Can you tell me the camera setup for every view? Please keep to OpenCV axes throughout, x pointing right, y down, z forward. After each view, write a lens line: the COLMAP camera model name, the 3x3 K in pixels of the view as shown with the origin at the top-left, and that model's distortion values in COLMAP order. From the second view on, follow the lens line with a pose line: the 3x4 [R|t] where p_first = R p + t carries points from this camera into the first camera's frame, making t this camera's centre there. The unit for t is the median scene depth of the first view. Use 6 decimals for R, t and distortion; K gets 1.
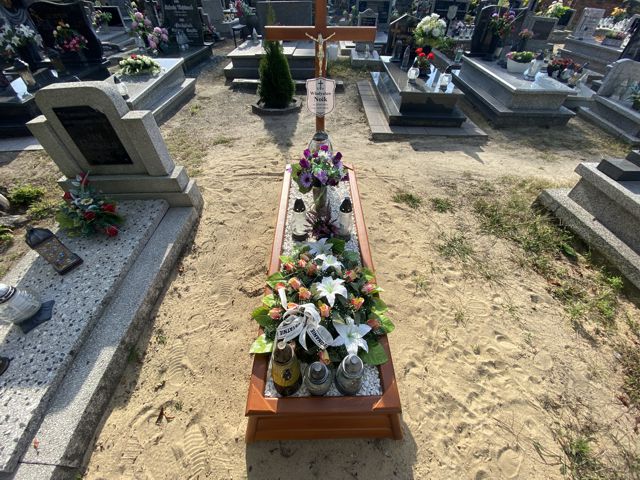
lens RADIAL K [[257.0, 0, 321.4], [0, 257.0, 240.3], [0, 0, 1]] dist [0.000660, -0.004216]
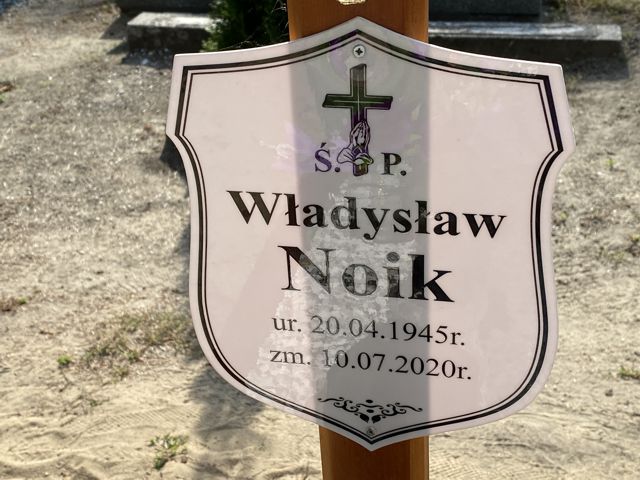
lens RADIAL K [[973.3, 0, 319.9], [0, 973.3, 240.3], [0, 0, 1]] dist [0.044539, 0.000000]
pose [[0.976759, 0.063903, -0.204595, 0.025979], [-0.127548, 0.940415, -0.315201, -0.287986], [0.172262, 0.333971, 0.926709, 0.449217]]
